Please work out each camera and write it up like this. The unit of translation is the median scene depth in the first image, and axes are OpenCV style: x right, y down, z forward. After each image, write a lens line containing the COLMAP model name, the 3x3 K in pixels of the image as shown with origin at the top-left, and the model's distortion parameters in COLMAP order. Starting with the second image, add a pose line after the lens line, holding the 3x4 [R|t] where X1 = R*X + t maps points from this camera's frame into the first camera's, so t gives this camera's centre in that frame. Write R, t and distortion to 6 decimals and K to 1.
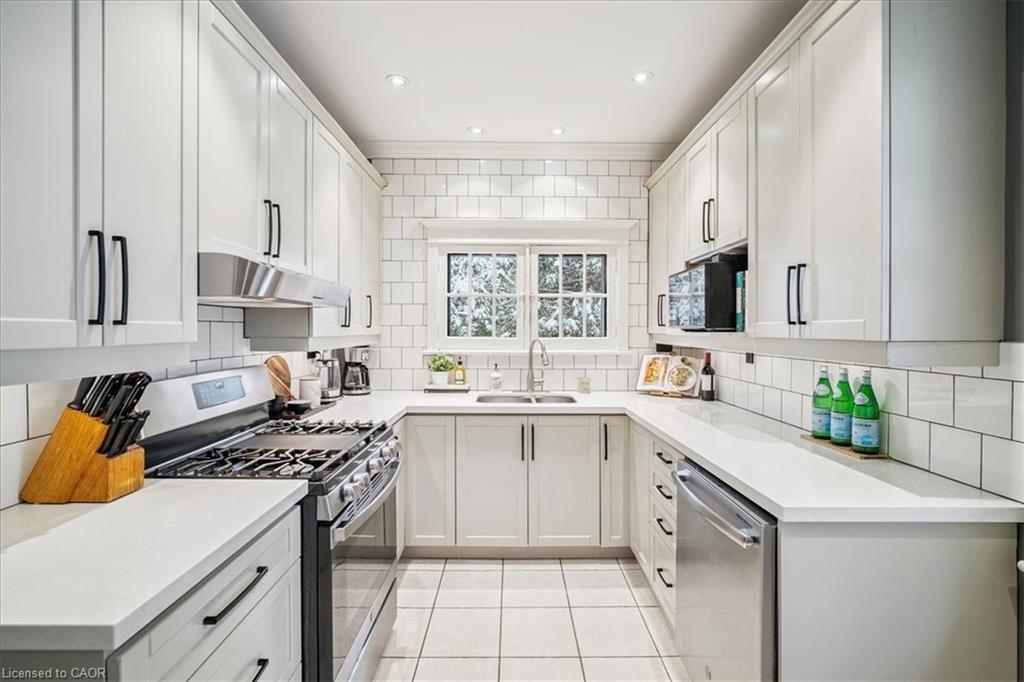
lens RADIAL K [[448.6, 0, 512.7], [0, 448.6, 334.8], [0, 0, 1]] dist [-0.011386, 0.001742]
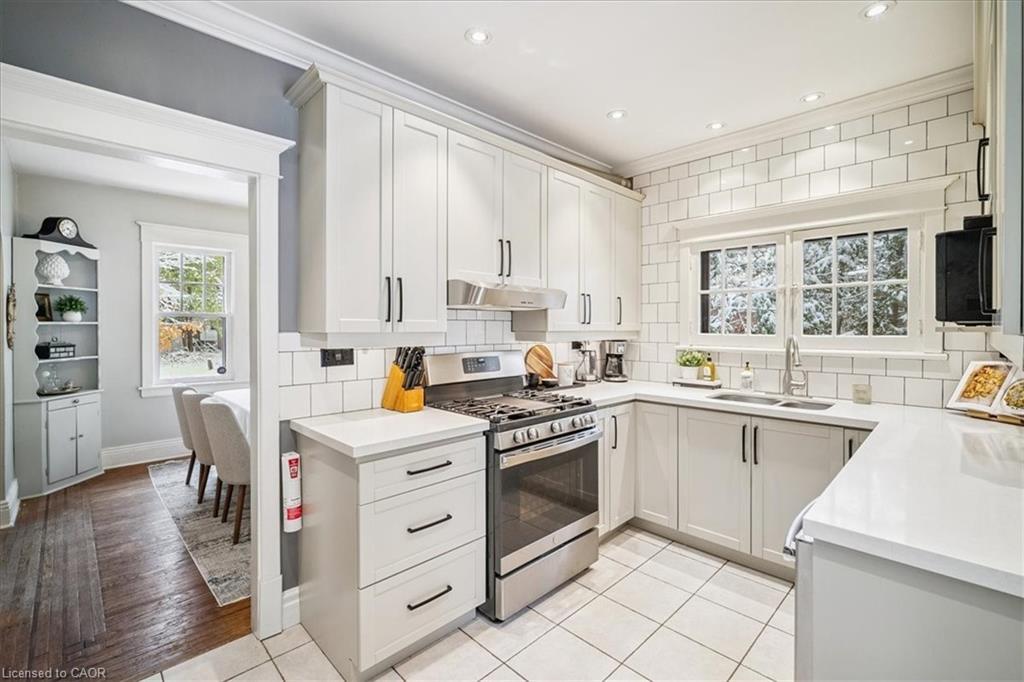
lens RADIAL K [[448.6, 0, 517.1], [0, 448.6, 334.4], [0, 0, 1]] dist [-0.011386, 0.001742]
pose [[0.702995, 0.009345, -0.711134, 0.310367], [-0.009166, 0.999950, 0.004080, 0.006856], [0.711136, 0.003650, 0.703045, -0.013804]]
